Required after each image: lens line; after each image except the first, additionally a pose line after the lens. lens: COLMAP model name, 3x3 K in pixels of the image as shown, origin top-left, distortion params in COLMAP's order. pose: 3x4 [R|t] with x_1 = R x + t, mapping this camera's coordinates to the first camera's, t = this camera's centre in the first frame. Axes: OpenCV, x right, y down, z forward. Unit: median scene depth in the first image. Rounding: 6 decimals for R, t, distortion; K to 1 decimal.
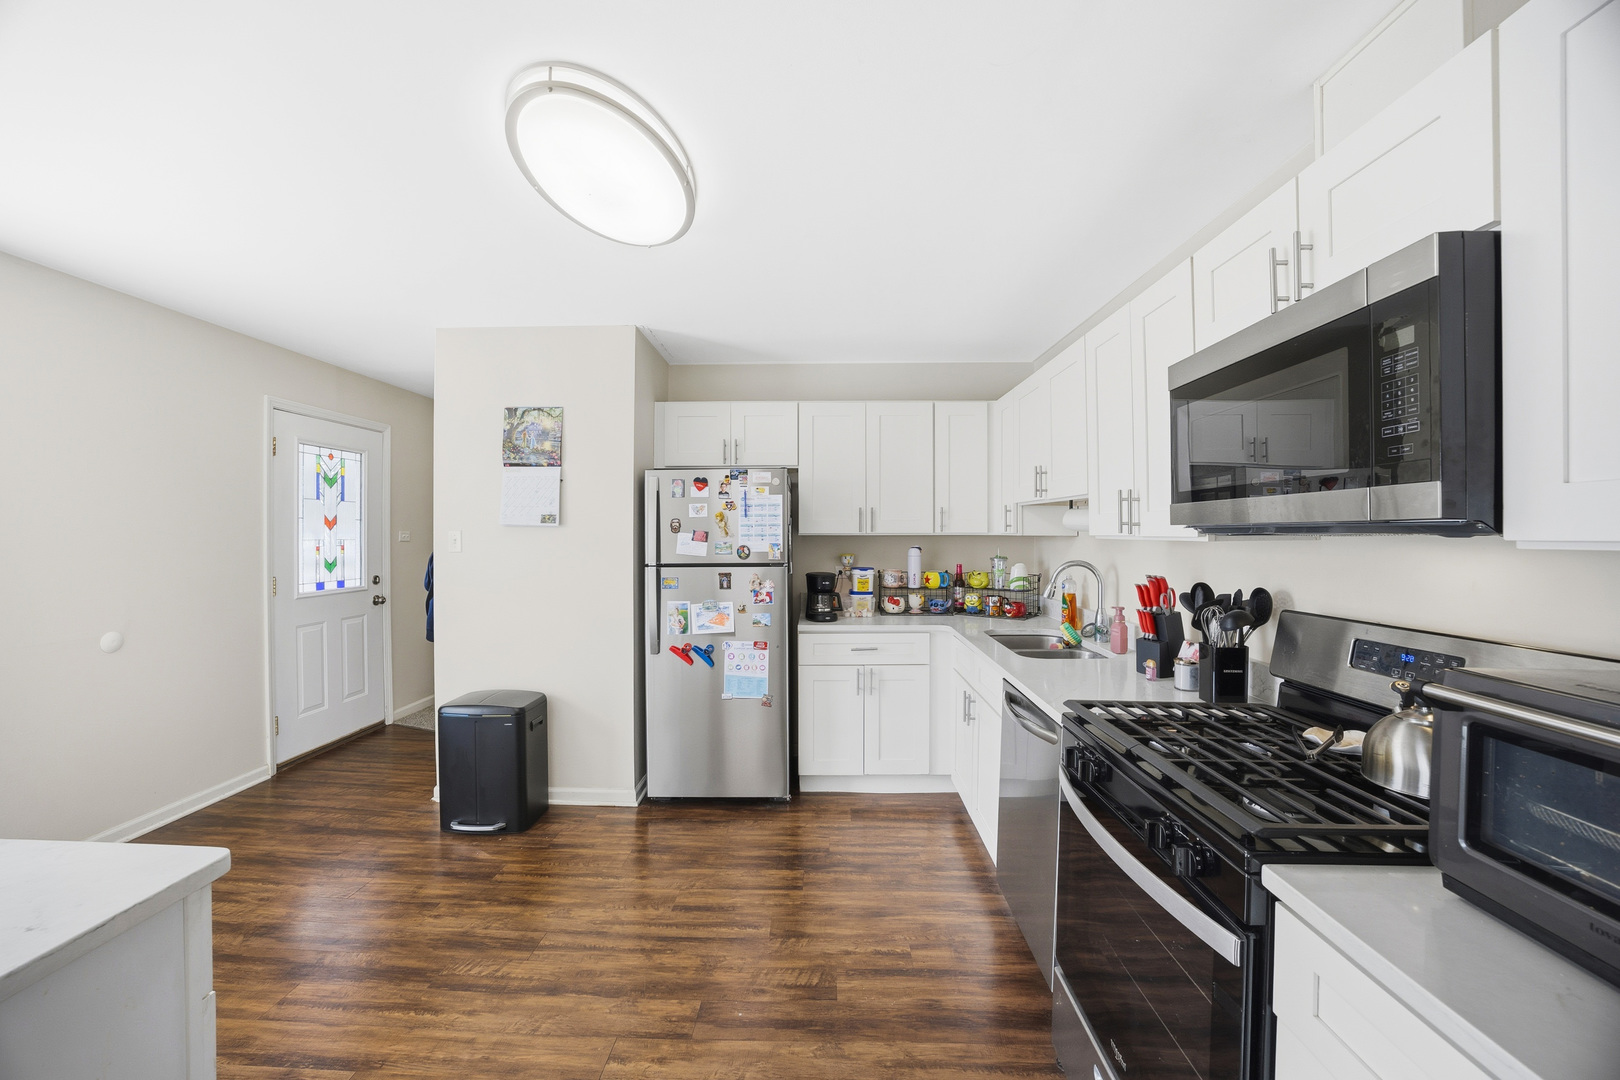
lens RADIAL K [[636.9, 0, 810.0], [0, 636.9, 540.0], [0, 0, 1]] dist [-0.001967, -0.000228]
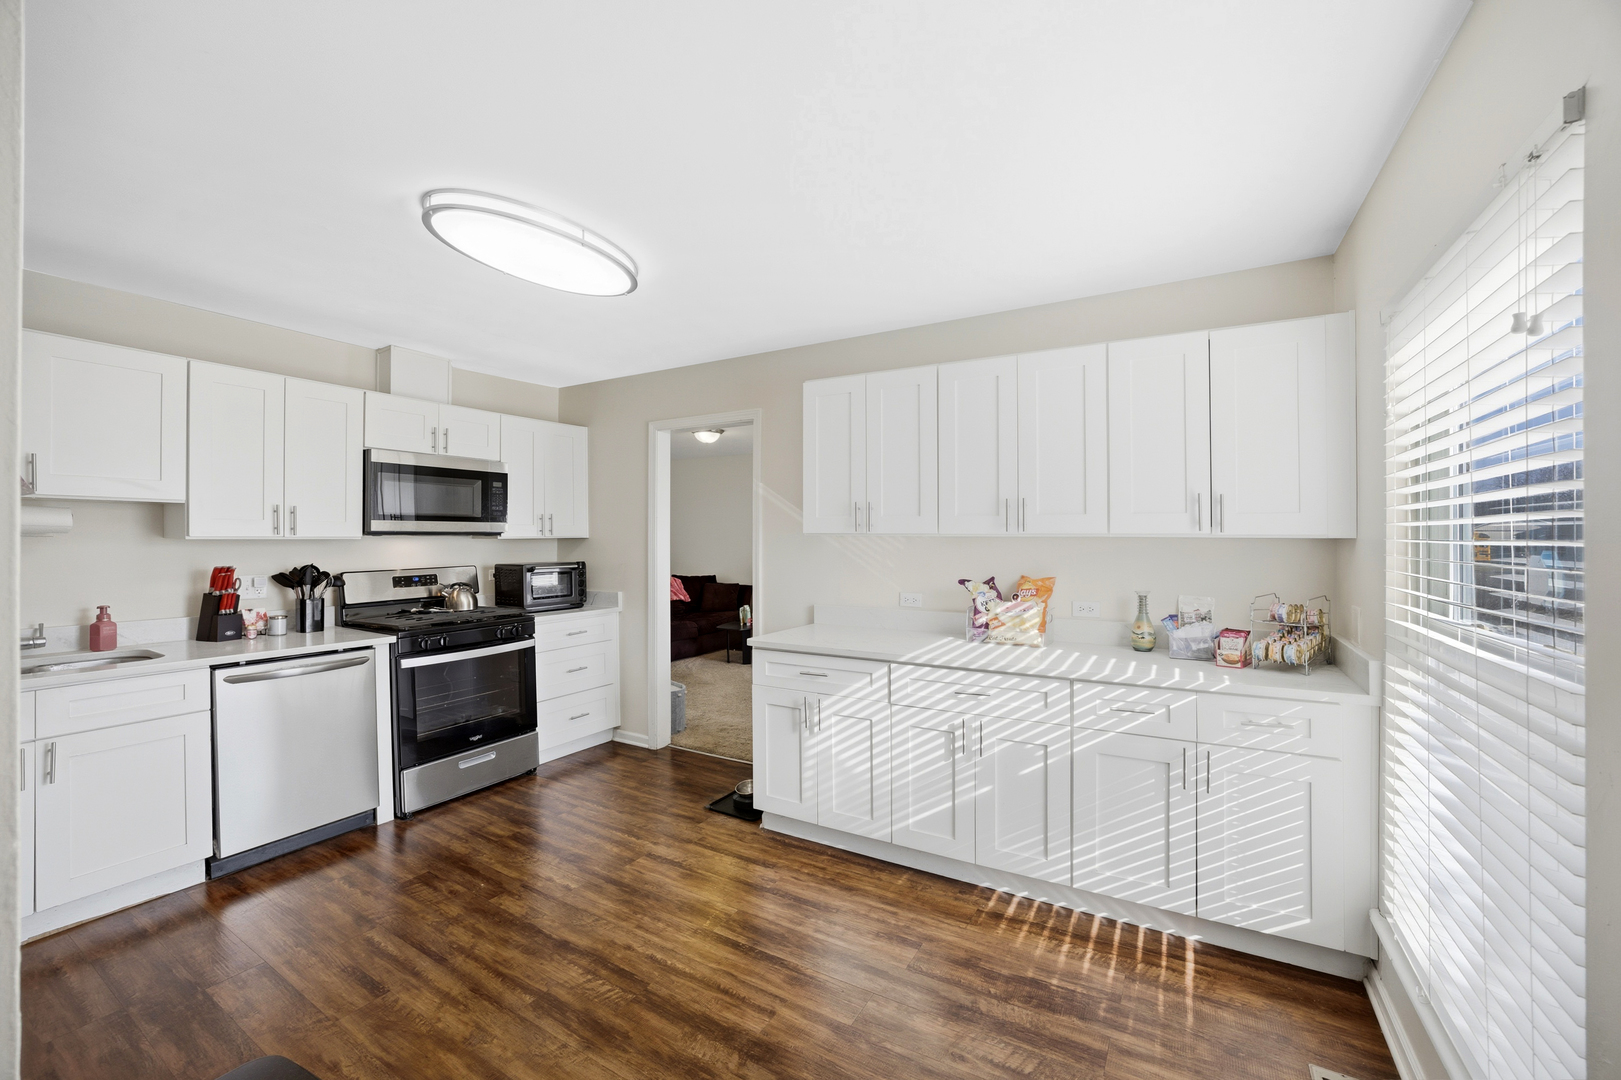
lens RADIAL K [[637.3, 0, 810.5], [0, 637.3, 540.0], [0, 0, 1]] dist [-0.001967, -0.000228]
pose [[-0.877098, 0.012550, 0.480148, -1.304059], [0.012949, 0.999913, -0.002481, 0.023337], [-0.480138, 0.004041, -0.877184, 1.746450]]
